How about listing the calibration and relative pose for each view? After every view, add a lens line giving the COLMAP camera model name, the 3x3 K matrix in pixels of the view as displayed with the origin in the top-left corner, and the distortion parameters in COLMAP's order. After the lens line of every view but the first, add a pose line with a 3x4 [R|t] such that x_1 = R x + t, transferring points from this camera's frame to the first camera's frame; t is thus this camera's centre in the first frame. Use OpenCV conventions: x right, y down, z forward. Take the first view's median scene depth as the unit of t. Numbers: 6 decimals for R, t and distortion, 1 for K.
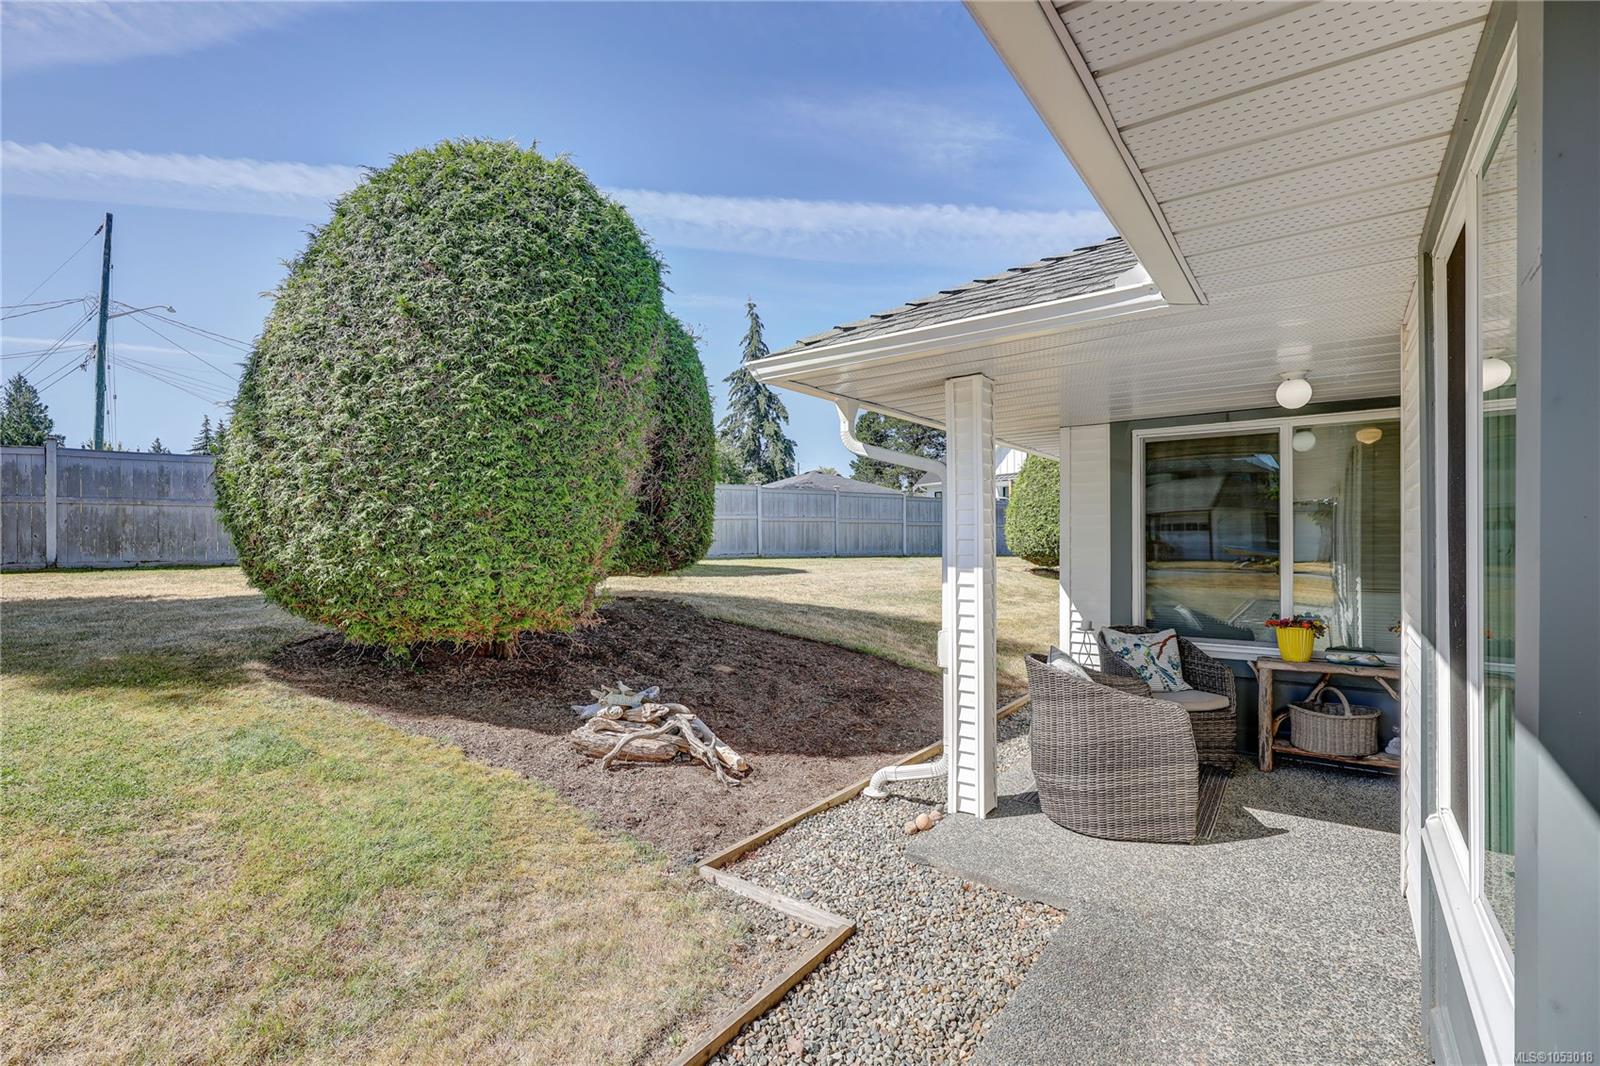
lens RADIAL K [[744.8, 0, 800.0], [0, 744.8, 533.0], [0, 0, 1]] dist [-0.001218, 0.000025]
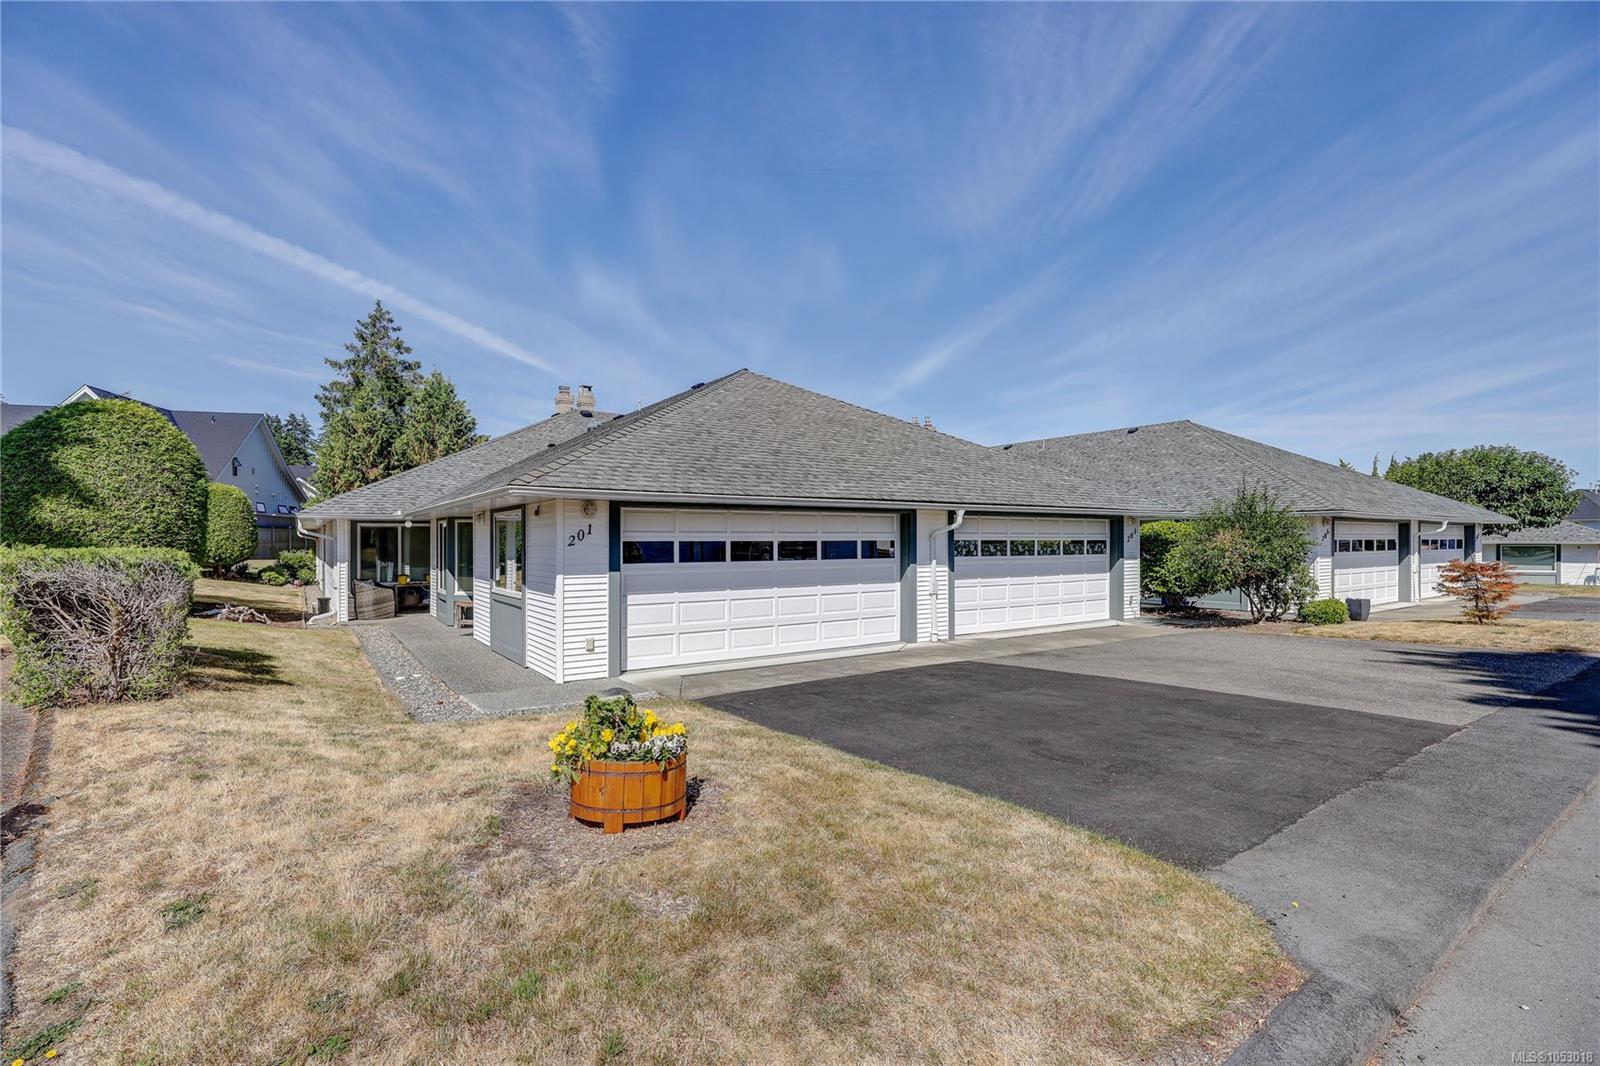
lens RADIAL K [[744.8, 0, 800.0], [0, 744.8, 533.0], [0, 0, 1]] dist [-0.001218, 0.000025]
pose [[0.342322, 0.011518, 0.939512, -2.512960], [-0.002031, 0.999932, -0.011519, -0.070505], [-0.939580, 0.002035, 0.342322, -2.535514]]
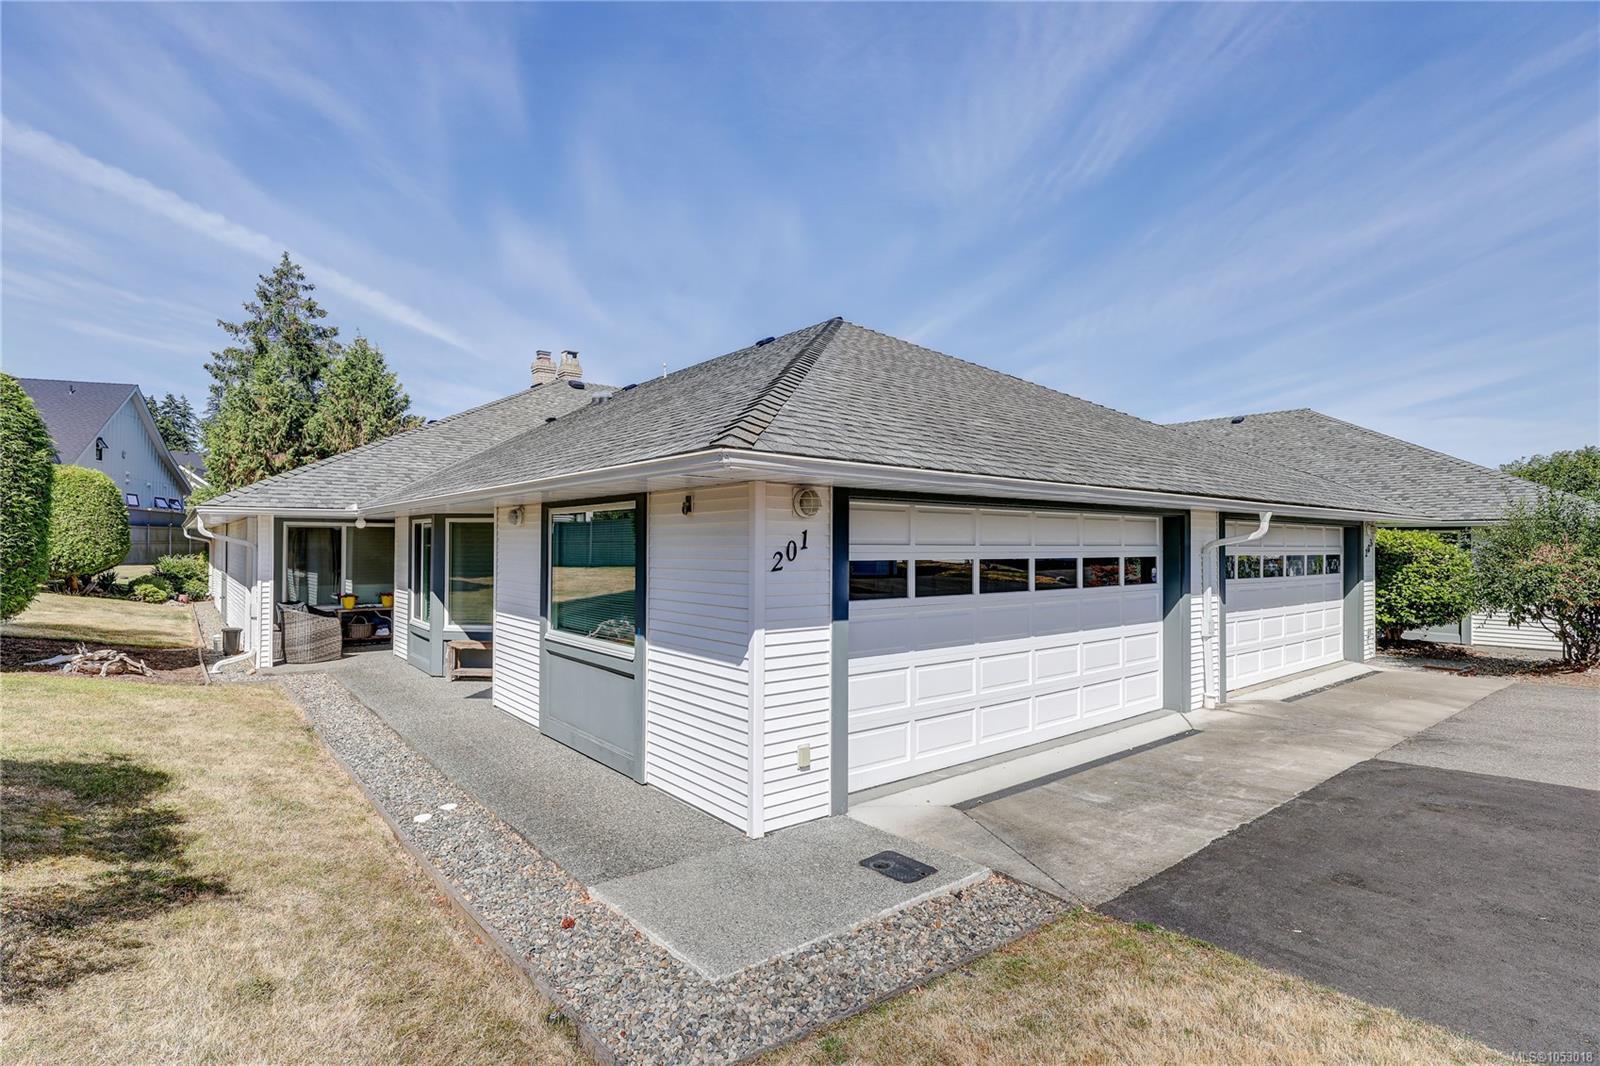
lens RADIAL K [[786.9, 0, 800.0], [0, 786.9, 533.0], [0, 0, 1]] dist [-0.000414, -0.001055]
pose [[0.267136, 0.017528, 0.963499, -1.873778], [-0.009760, 0.999832, -0.015483, -0.095886], [-0.963609, -0.005268, 0.267262, -1.556845]]
